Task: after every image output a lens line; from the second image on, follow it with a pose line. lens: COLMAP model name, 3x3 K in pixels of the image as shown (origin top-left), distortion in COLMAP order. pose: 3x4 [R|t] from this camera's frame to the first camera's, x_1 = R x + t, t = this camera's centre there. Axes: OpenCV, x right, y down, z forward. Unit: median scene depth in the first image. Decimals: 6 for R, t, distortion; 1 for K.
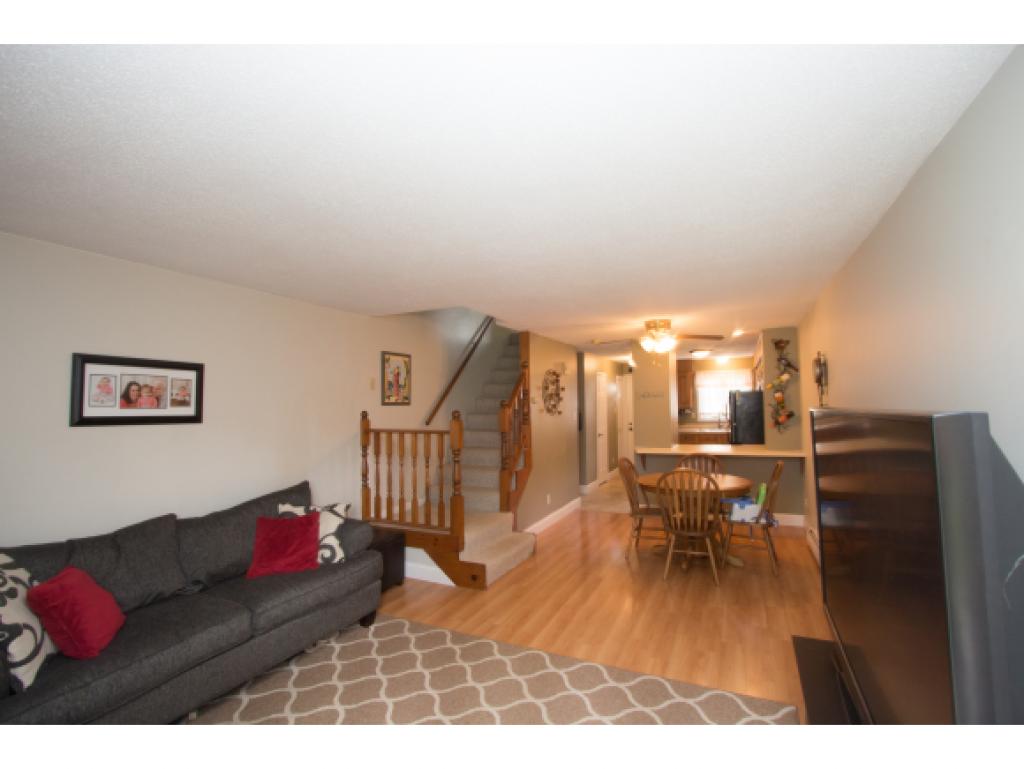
lens RADIAL K [[471.7, 0, 515.9], [0, 471.7, 384.7], [0, 0, 1]] dist [-0.019560, 0.000313]
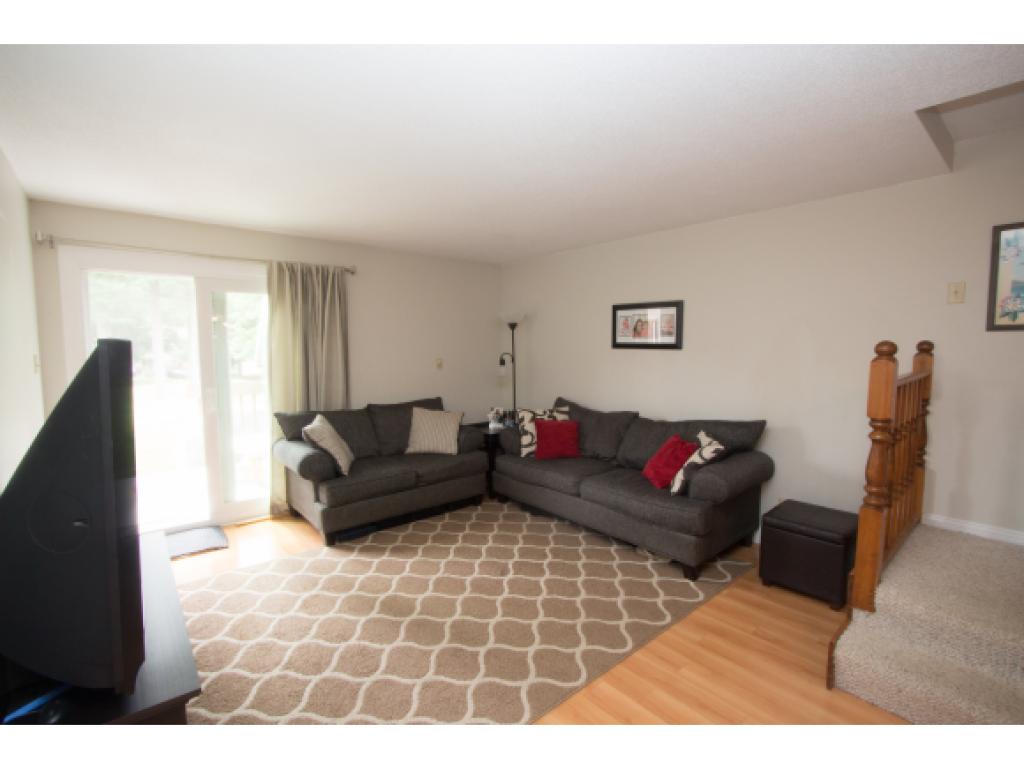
lens RADIAL K [[471.7, 0, 518.1], [0, 471.7, 386.8], [0, 0, 1]] dist [-0.019560, 0.000313]
pose [[-0.399164, 0.093471, -0.912103, 0.709095], [0.046017, 0.995579, 0.081887, 0.066145], [0.915724, -0.009286, -0.401700, 1.241379]]
